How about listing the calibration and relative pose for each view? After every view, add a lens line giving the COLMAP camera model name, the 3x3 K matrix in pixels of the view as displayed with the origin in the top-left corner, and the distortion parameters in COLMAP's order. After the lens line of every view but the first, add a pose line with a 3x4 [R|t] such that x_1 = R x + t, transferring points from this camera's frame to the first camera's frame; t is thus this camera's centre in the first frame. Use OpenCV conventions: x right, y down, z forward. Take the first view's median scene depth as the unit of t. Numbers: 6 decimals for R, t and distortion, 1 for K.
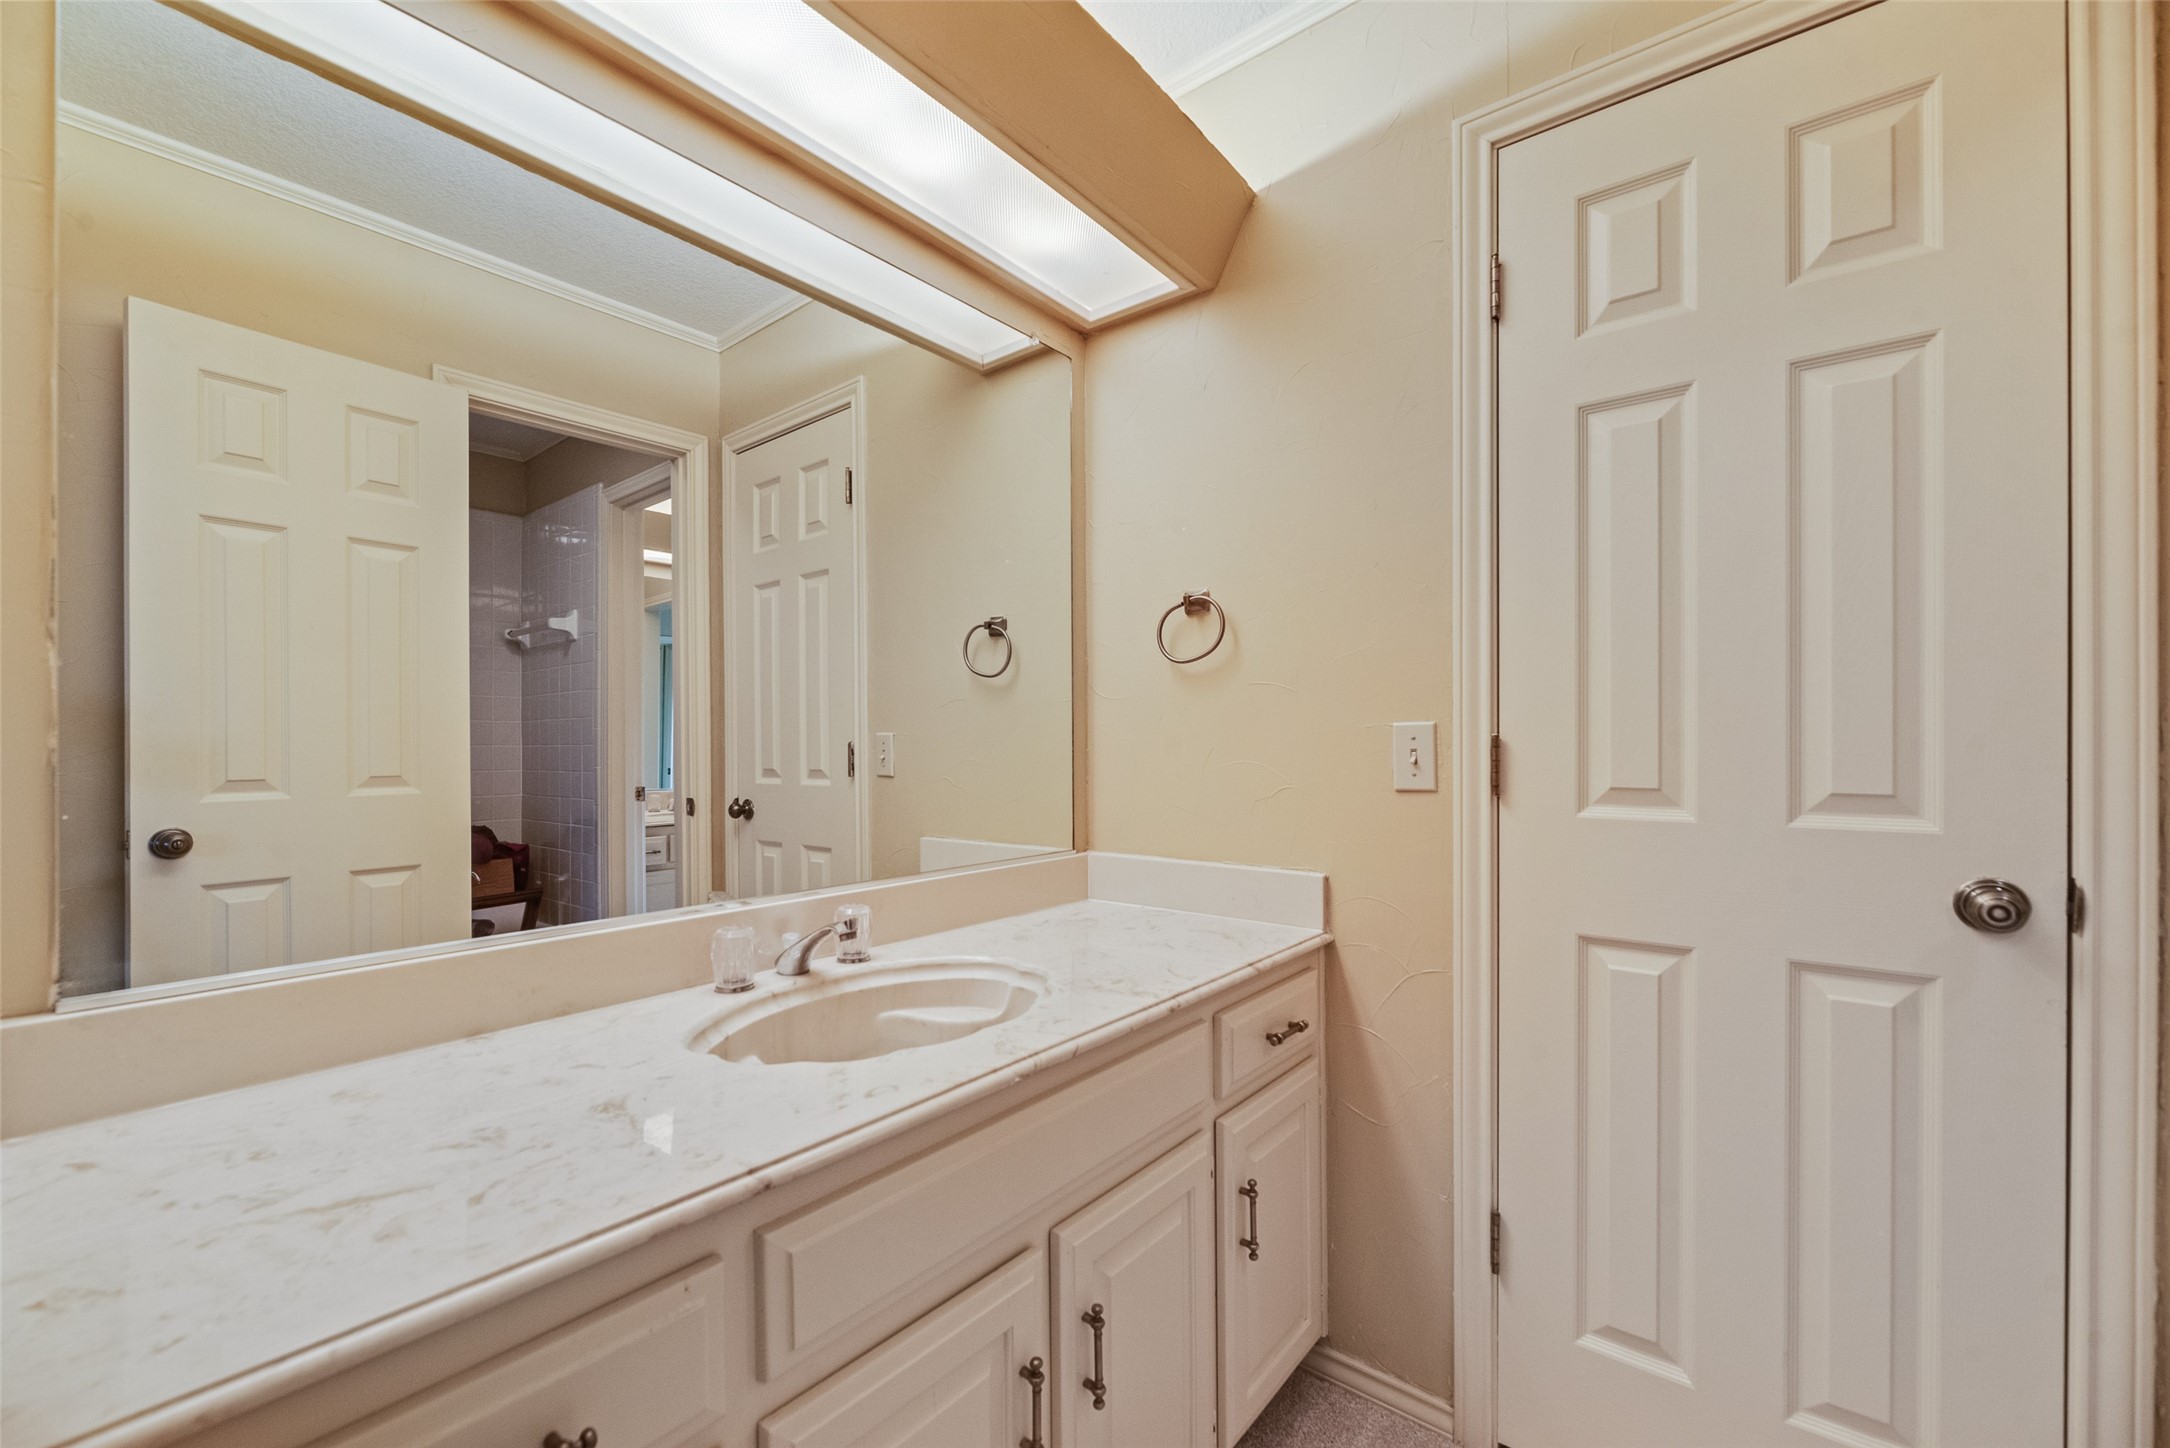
lens RADIAL K [[905.0, 0, 1079.9], [0, 905.0, 748.3], [0, 0, 1]] dist [-0.001639, -0.000037]
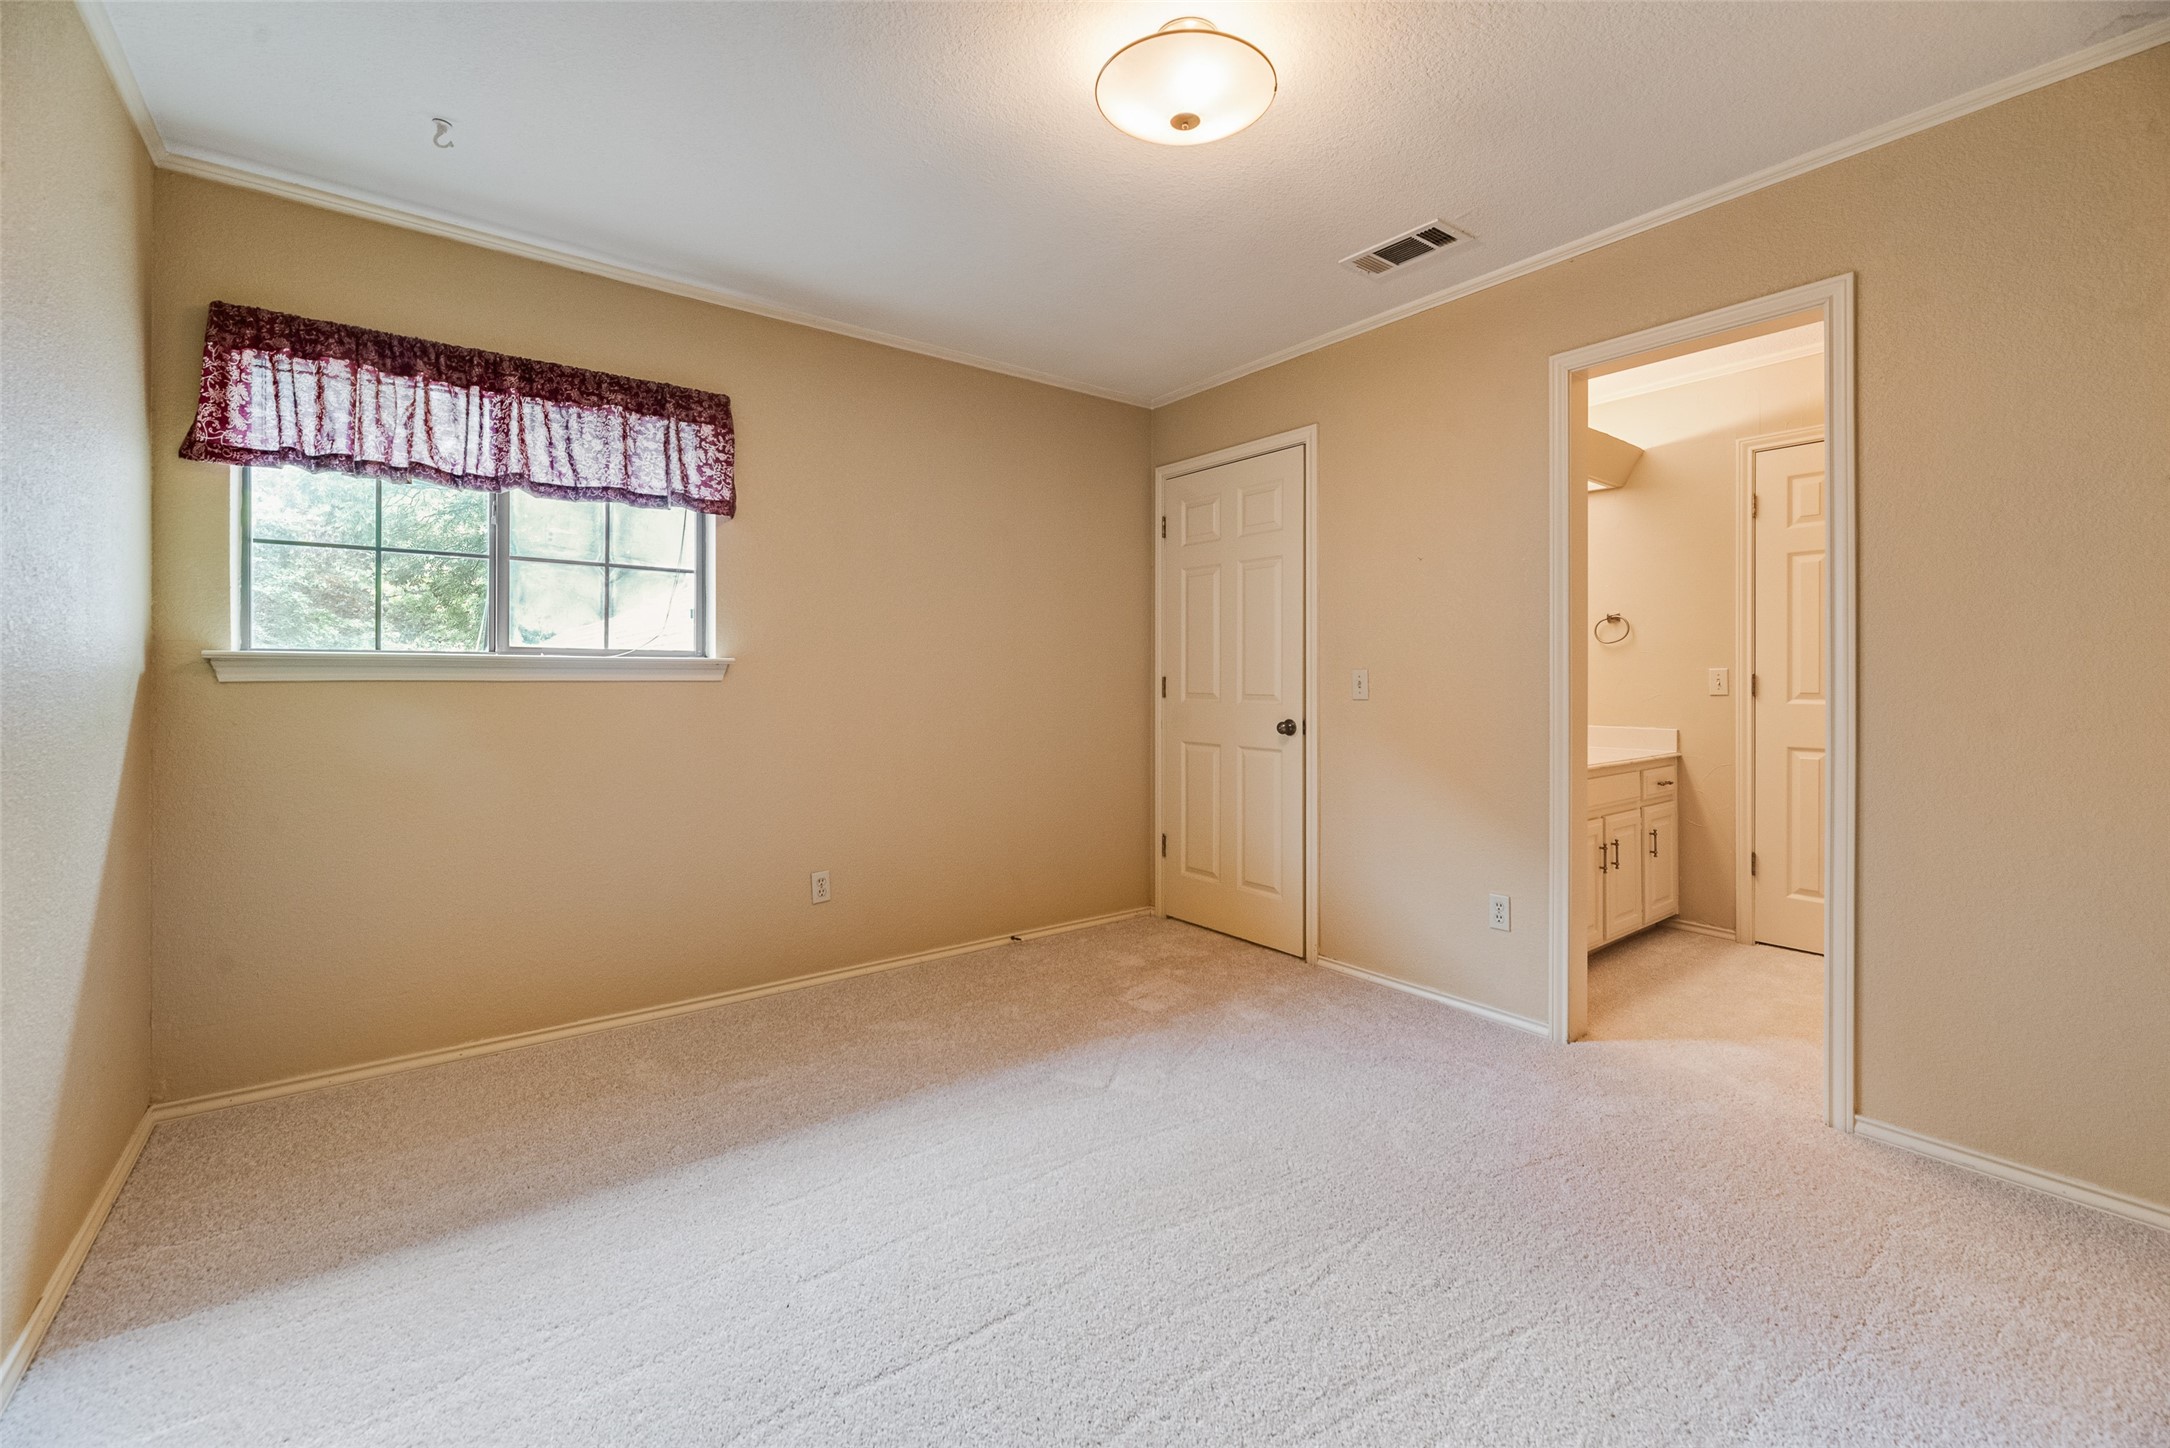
lens RADIAL K [[900.8, 0, 1088.8], [0, 900.8, 683.4], [0, 0, 1]] dist [0.000755, 0.000066]
pose [[0.973006, 0.001974, -0.230771, -0.627609], [-0.002232, 0.999997, -0.000857, 0.015703], [0.230769, 0.001349, 0.973008, -1.531804]]
